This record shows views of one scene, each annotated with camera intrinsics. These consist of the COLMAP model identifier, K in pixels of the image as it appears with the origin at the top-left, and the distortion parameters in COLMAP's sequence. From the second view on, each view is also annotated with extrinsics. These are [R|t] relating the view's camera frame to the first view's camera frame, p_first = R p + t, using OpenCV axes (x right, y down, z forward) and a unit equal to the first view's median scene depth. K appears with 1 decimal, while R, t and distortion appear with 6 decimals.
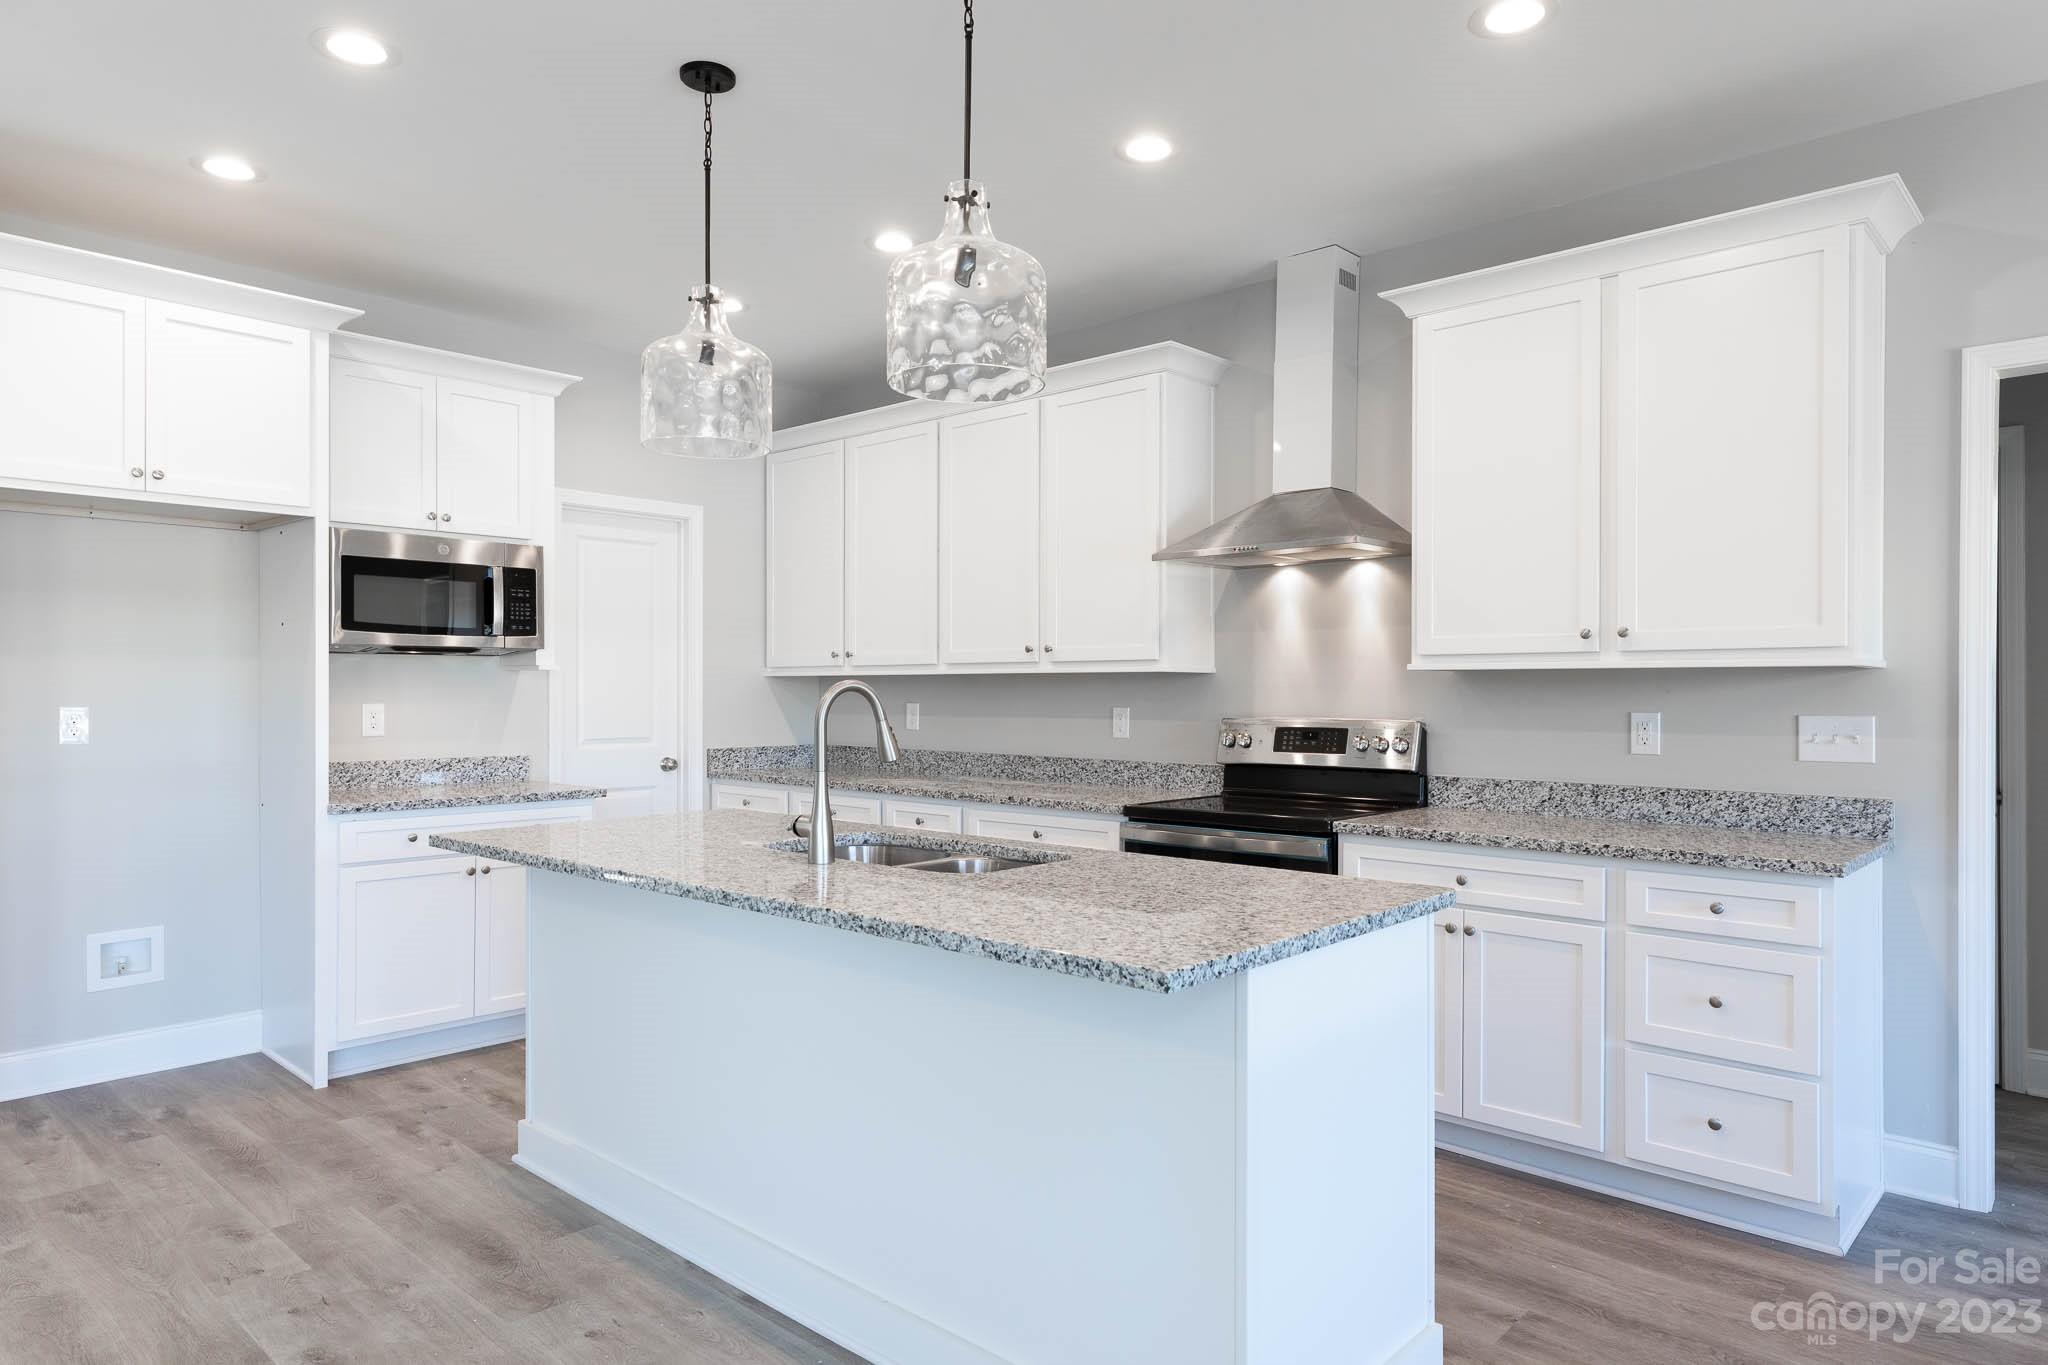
lens RADIAL K [[1259.9, 0, 1019.6], [0, 1259.9, 689.9], [0, 0, 1]] dist [0.010895, -0.000277]
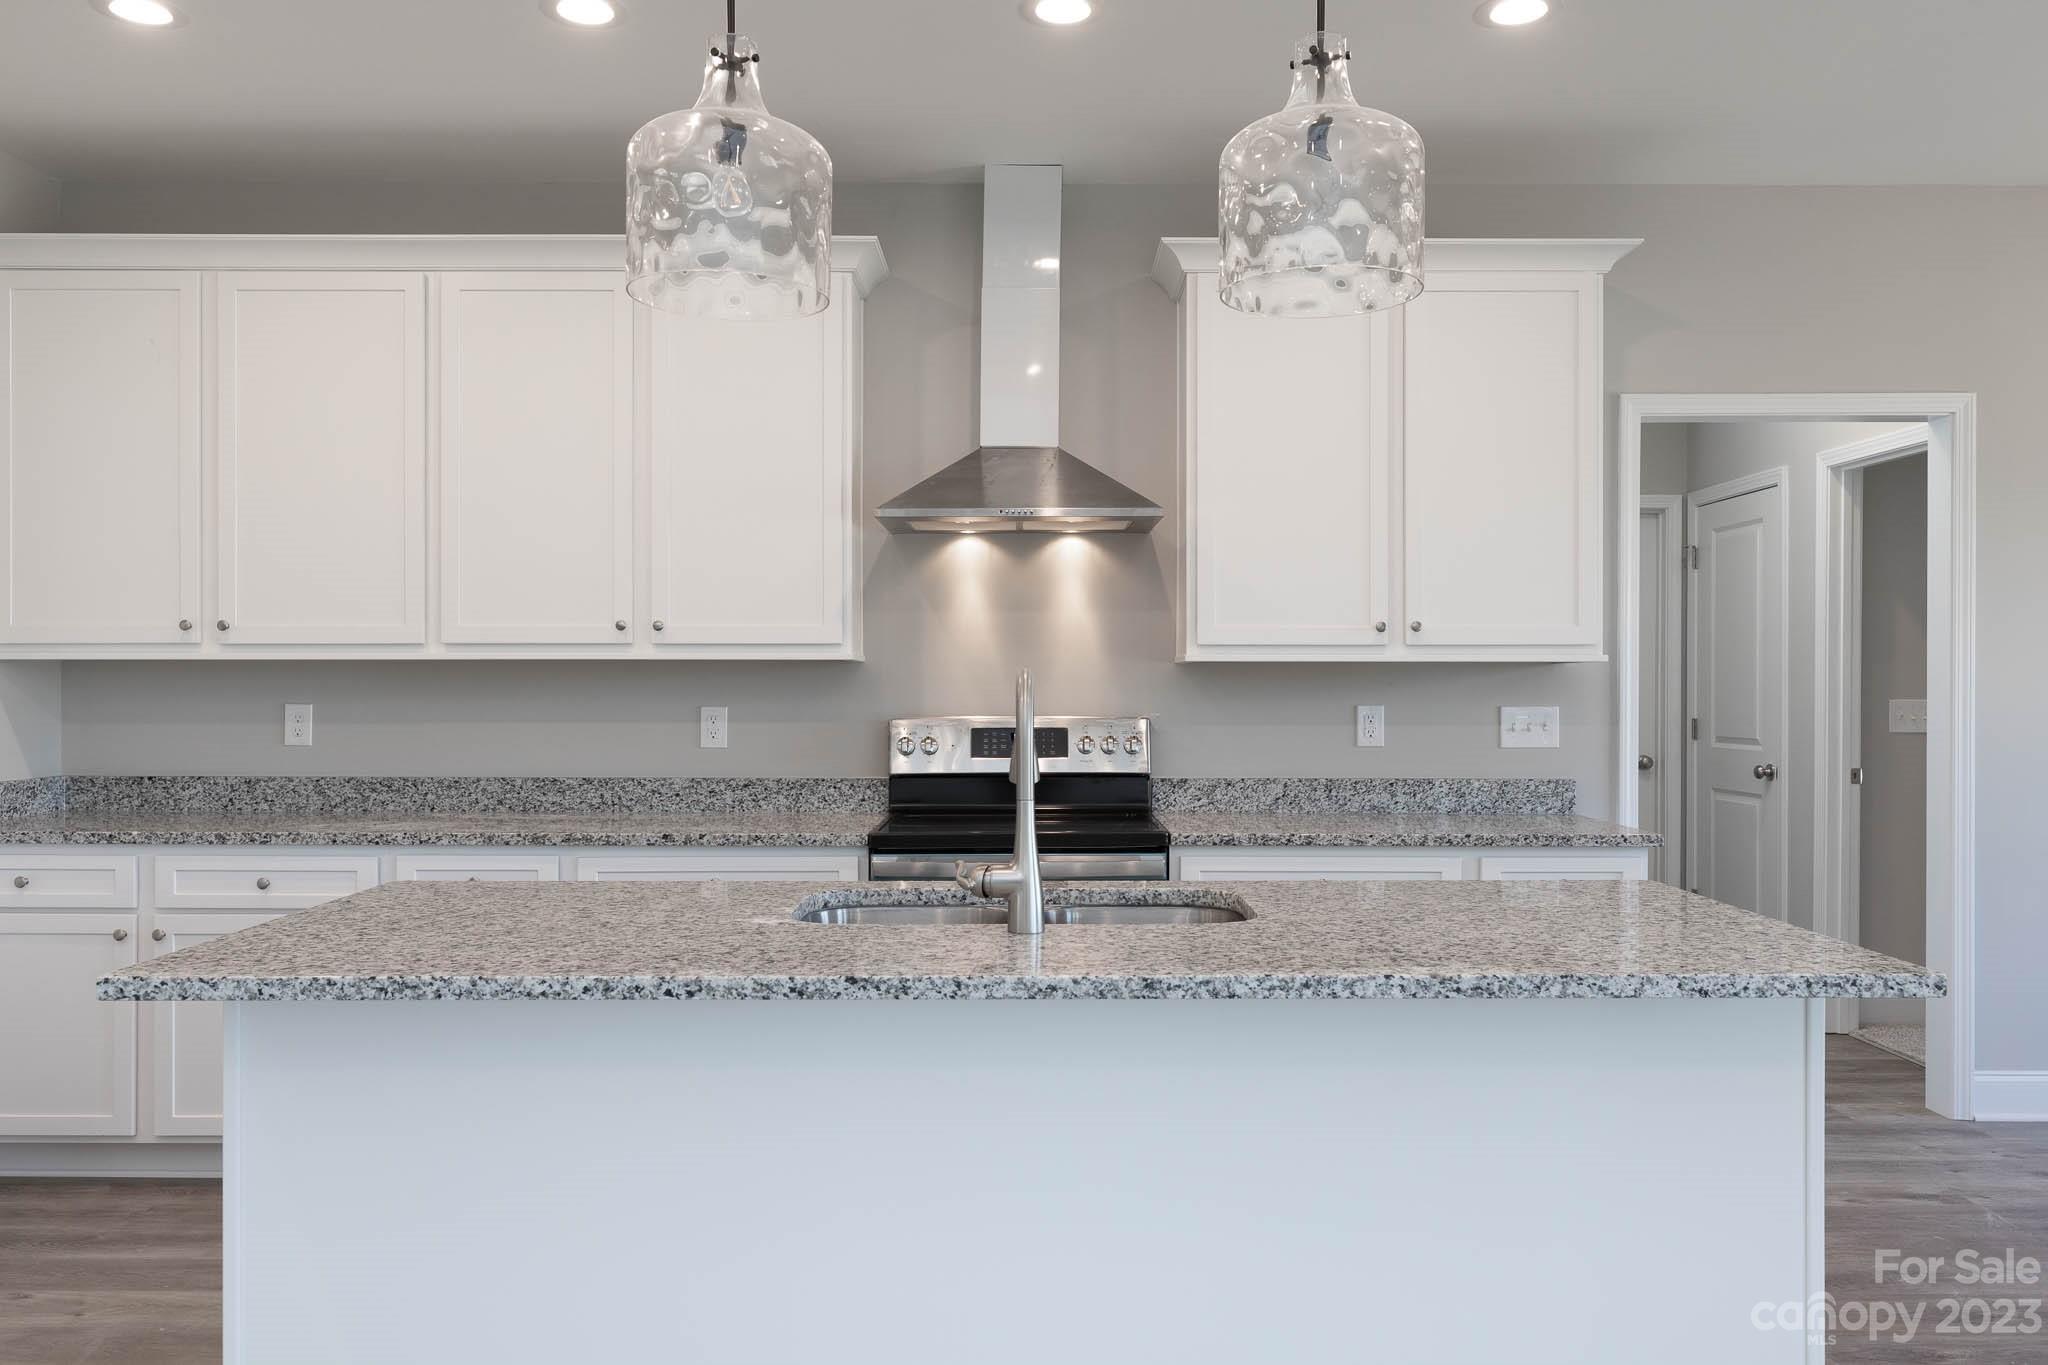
lens RADIAL K [[1543.6, 0, 1018.3], [0, 1543.6, 697.3], [0, 0, 1]] dist [-0.008223, 0.033643]
pose [[0.732258, -0.006556, 0.680995, -0.492741], [0.000367, 0.999957, 0.009231, -0.000221], [-0.681027, -0.006510, 0.732229, 0.251103]]
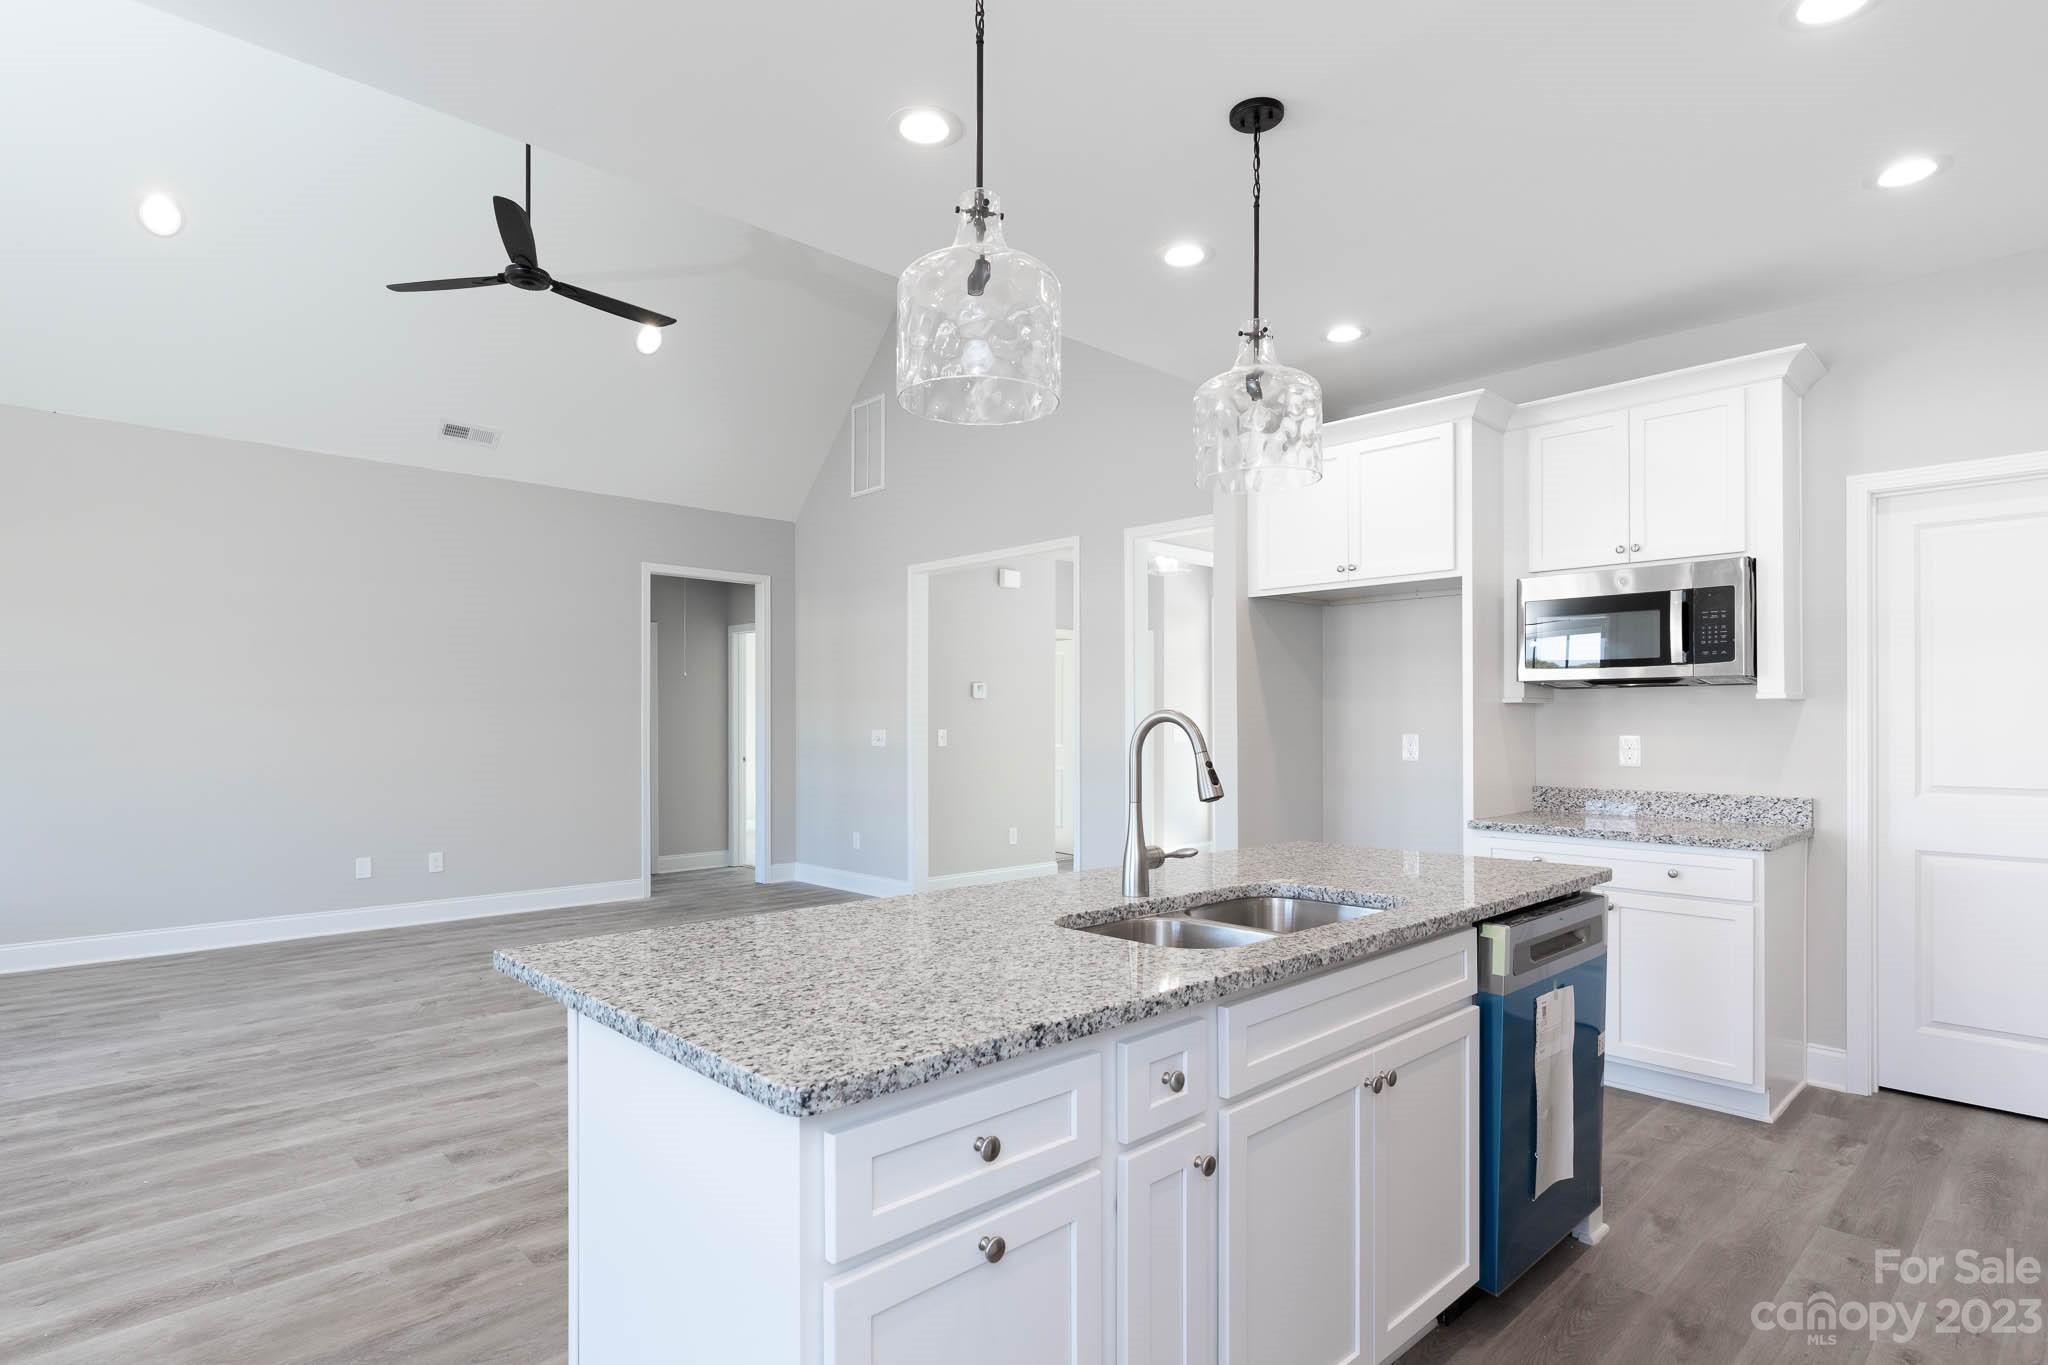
lens RADIAL K [[1032.0, 0, 1008.2], [0, 1032.0, 714.2], [0, 0, 1]] dist [0.001608, 0.000291]
pose [[-0.071448, -0.009686, -0.997397, 0.436312], [-0.001362, 0.999953, -0.009614, 0.002845], [0.997443, 0.000671, -0.071457, 0.636182]]
